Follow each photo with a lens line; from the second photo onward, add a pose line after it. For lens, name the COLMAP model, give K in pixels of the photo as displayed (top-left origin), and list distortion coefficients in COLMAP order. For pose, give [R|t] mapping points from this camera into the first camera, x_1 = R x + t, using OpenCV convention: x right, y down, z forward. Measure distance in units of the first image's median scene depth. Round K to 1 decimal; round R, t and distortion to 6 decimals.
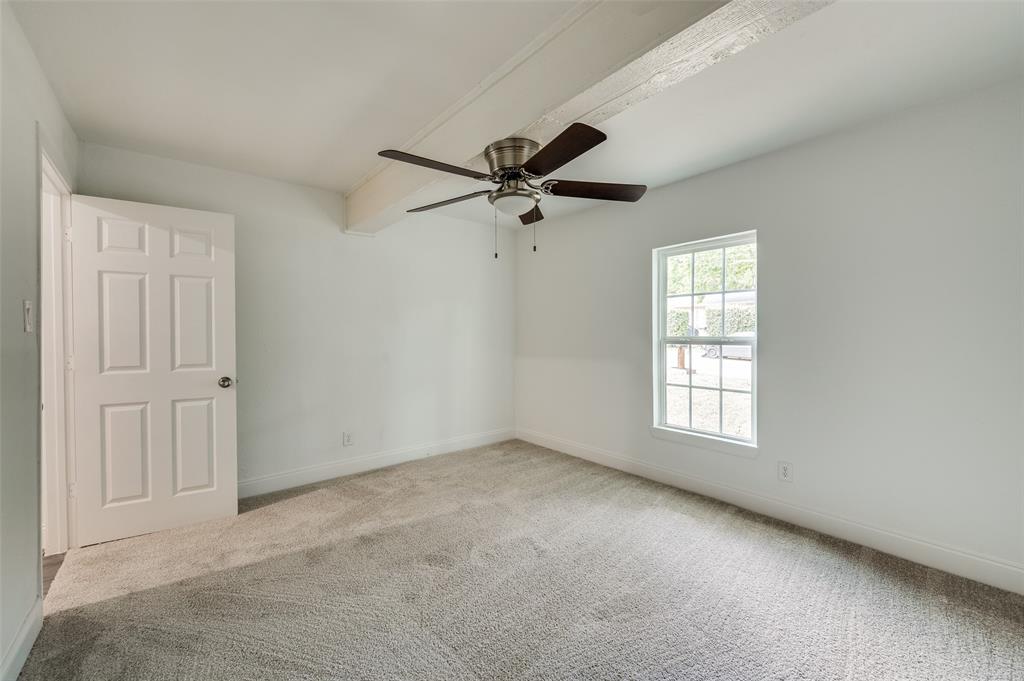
lens RADIAL K [[402.0, 0, 516.5], [0, 402.0, 339.8], [0, 0, 1]] dist [0.001864, -0.000018]
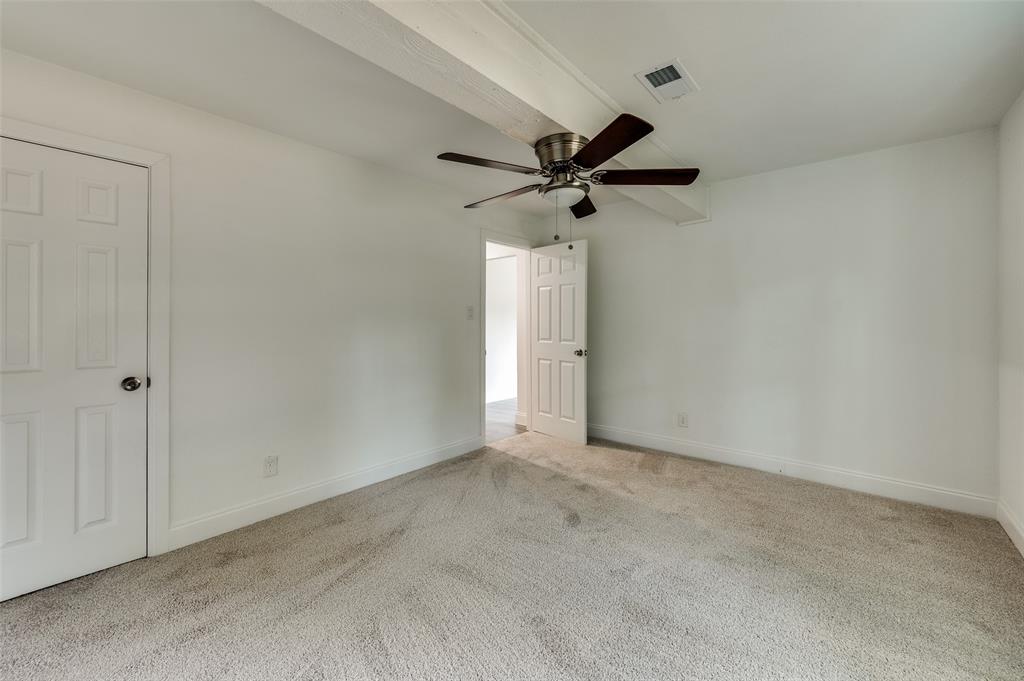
lens RADIAL K [[403.1, 0, 510.5], [0, 403.1, 321.3], [0, 0, 1]] dist [0.000379, -0.000068]
pose [[0.172848, 0.007261, -0.984922, 0.767767], [-0.013020, 0.999902, 0.005087, -0.016464], [0.984863, 0.011944, 0.172925, 0.529299]]
